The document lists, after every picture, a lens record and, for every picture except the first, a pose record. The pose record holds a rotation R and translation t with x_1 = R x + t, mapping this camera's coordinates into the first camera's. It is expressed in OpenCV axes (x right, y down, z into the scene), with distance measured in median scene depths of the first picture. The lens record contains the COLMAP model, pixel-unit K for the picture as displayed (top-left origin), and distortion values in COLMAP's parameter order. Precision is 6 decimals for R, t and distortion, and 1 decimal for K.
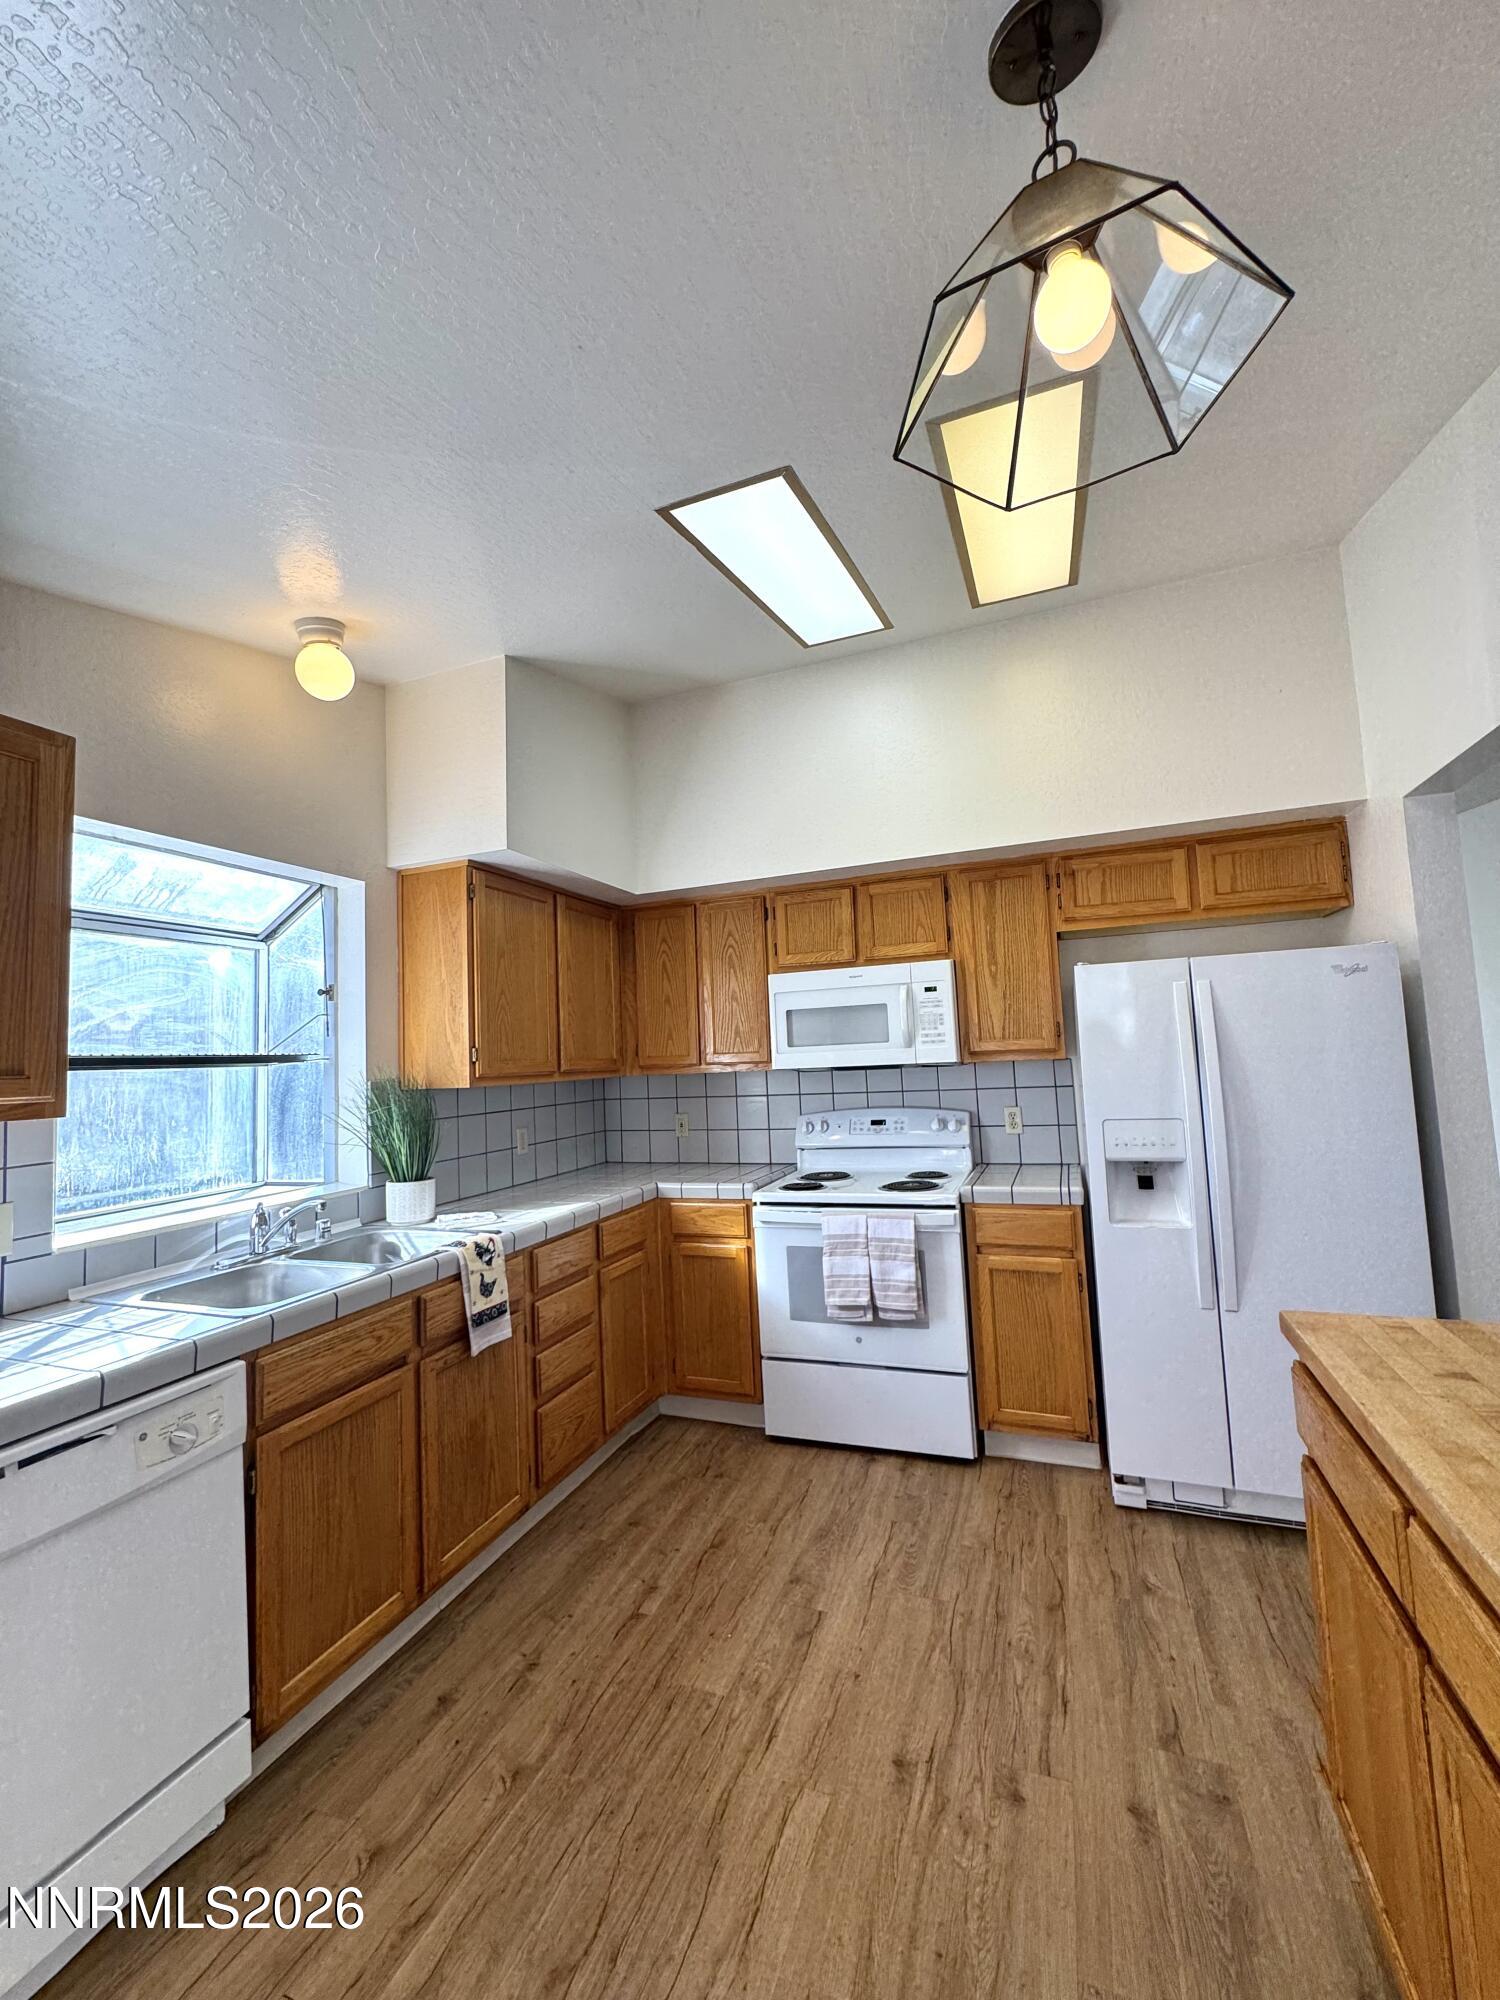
lens RADIAL K [[796.1, 0, 750.1], [0, 796.1, 1001.5], [0, 0, 1]] dist [-0.002833, 0.000493]
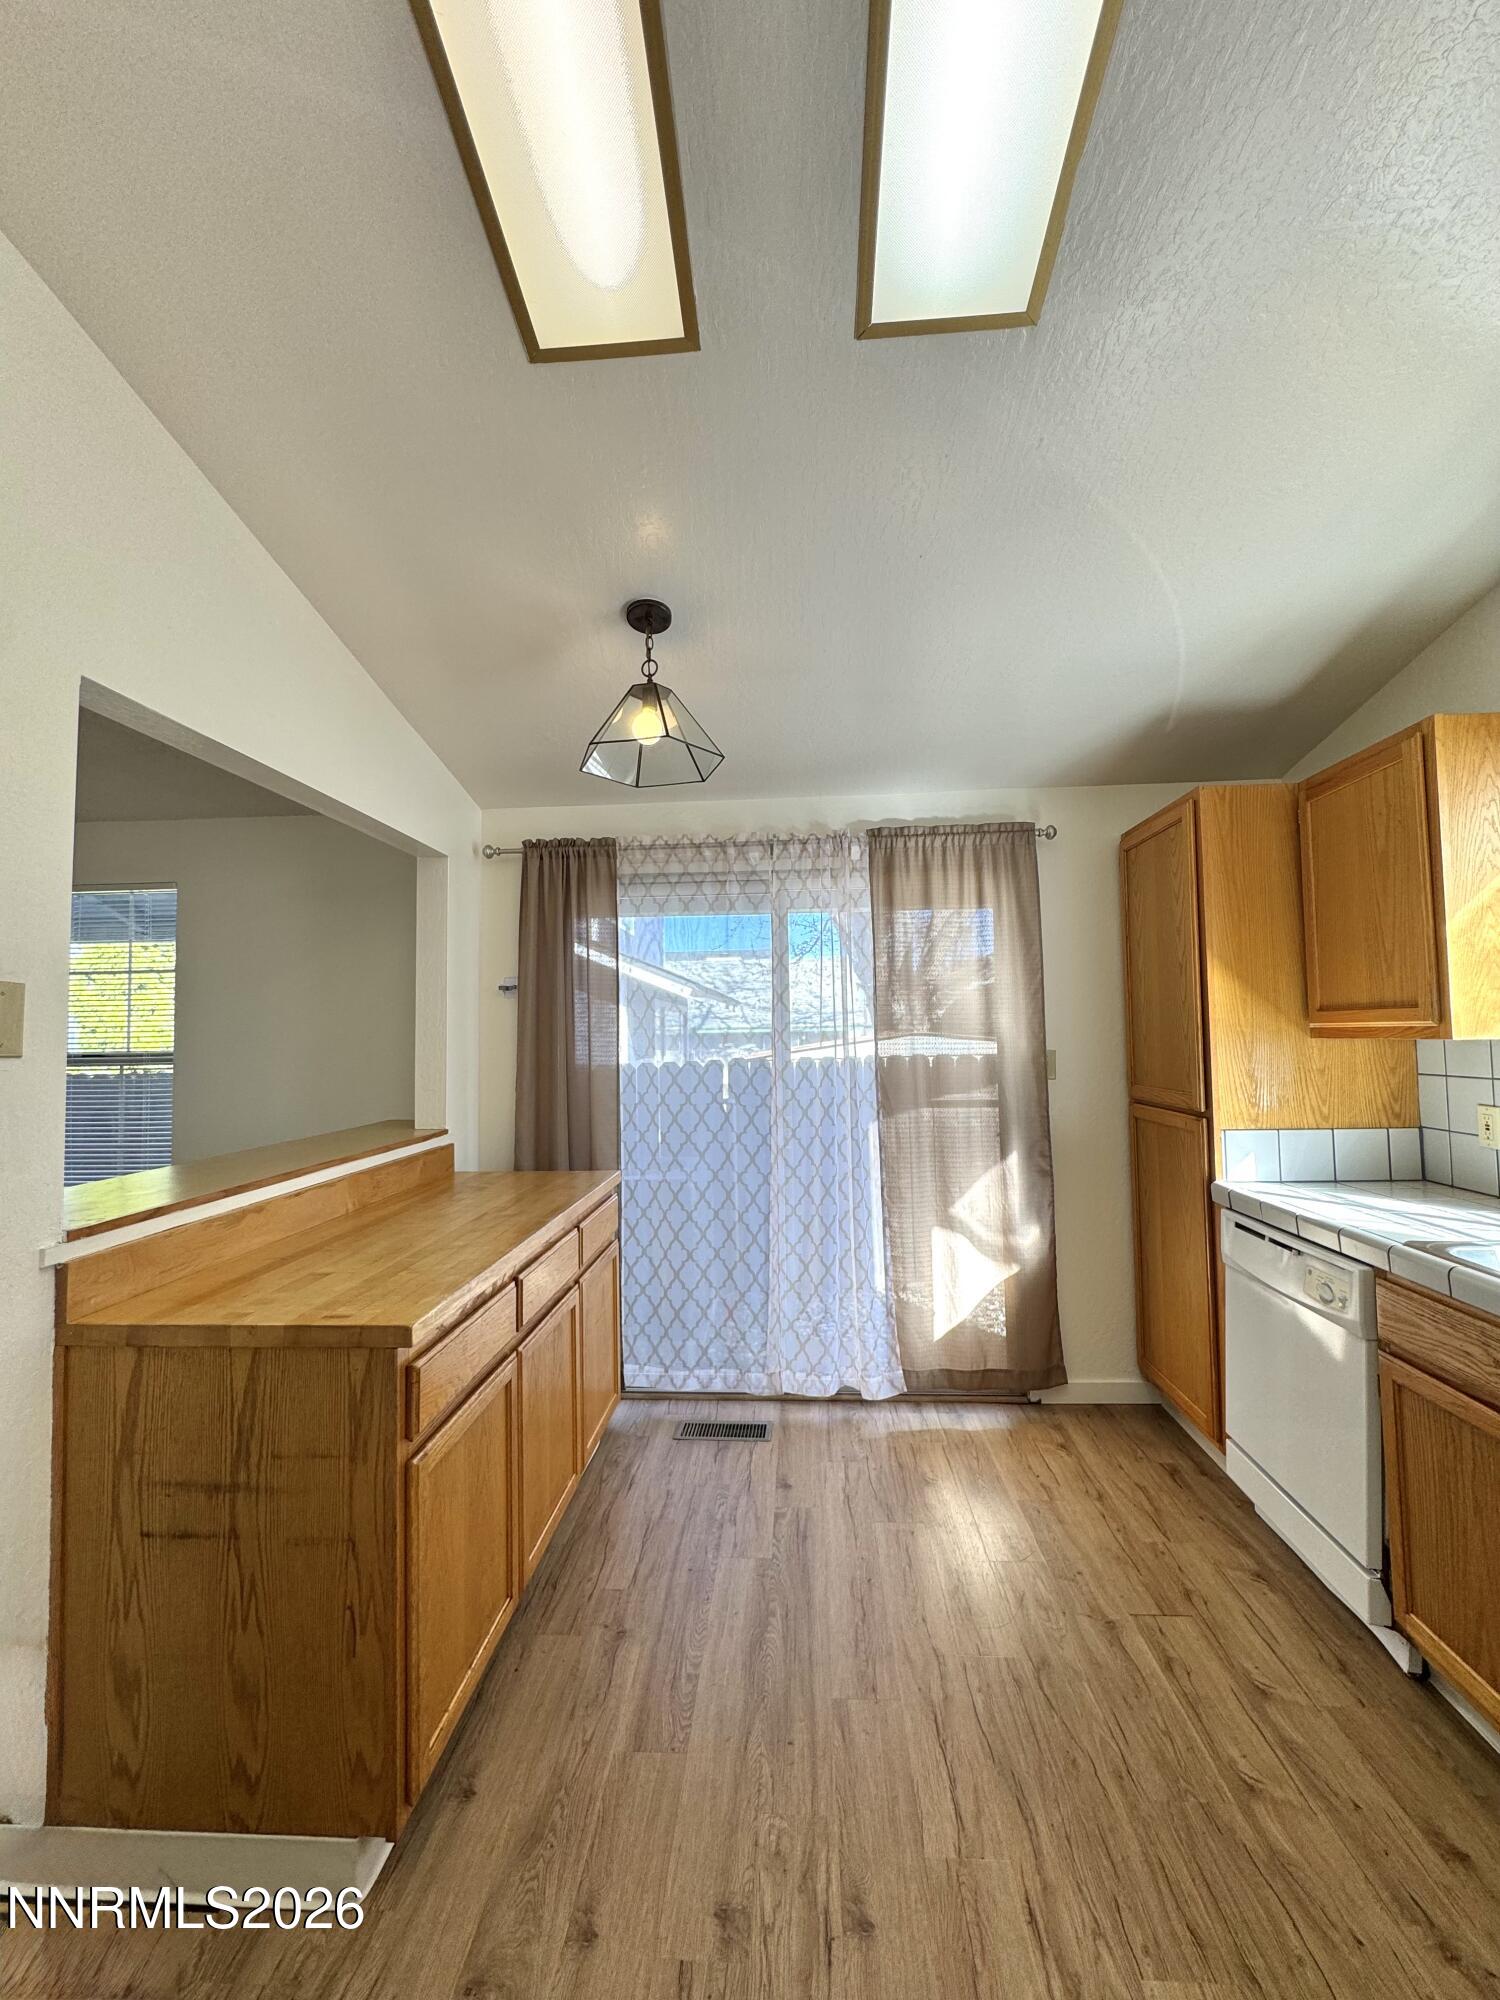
lens RADIAL K [[796.1, 0, 753.5], [0, 796.1, 1001.9], [0, 0, 1]] dist [-0.002833, 0.000493]
pose [[-0.951862, 0.046466, -0.302985, 0.511453], [0.081339, 0.991297, -0.103510, 0.131510], [0.295539, -0.123172, -0.947357, 1.910921]]
